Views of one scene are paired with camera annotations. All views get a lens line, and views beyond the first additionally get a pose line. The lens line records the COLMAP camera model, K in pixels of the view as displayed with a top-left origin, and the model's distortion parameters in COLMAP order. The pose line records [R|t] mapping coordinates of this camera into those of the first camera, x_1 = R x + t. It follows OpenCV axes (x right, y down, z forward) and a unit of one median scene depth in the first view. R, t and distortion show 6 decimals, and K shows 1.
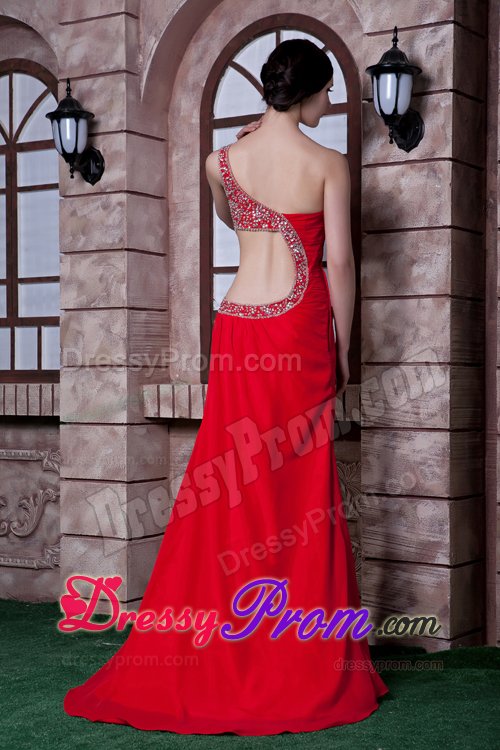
lens RADIAL K [[1403.7, 0, 252.8], [0, 1403.7, 376.5], [0, 0, 1]] dist [0.199186, 0.000000]
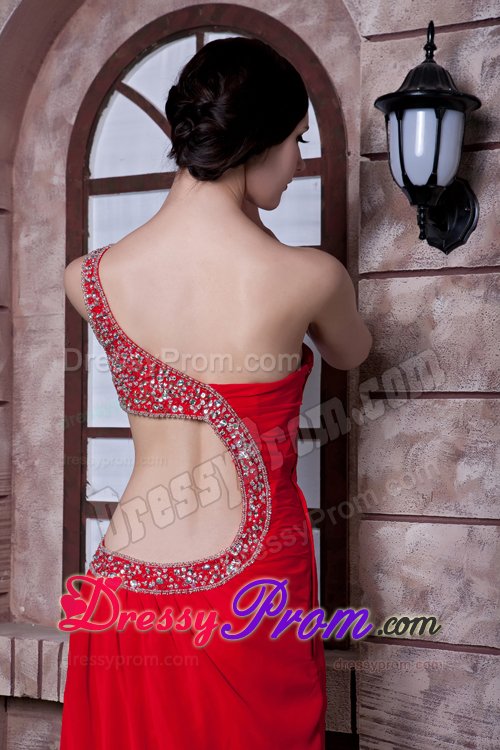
lens RADIAL K [[1424.5, 0, 247.2], [0, 1424.5, 373.9], [0, 0, 1]] dist [0.215941, 0.000000]
pose [[0.996887, 0.006320, 0.078586, -0.008622], [-0.004039, 0.999567, -0.029153, -0.084524], [-0.078736, 0.028745, 0.996481, 0.404474]]
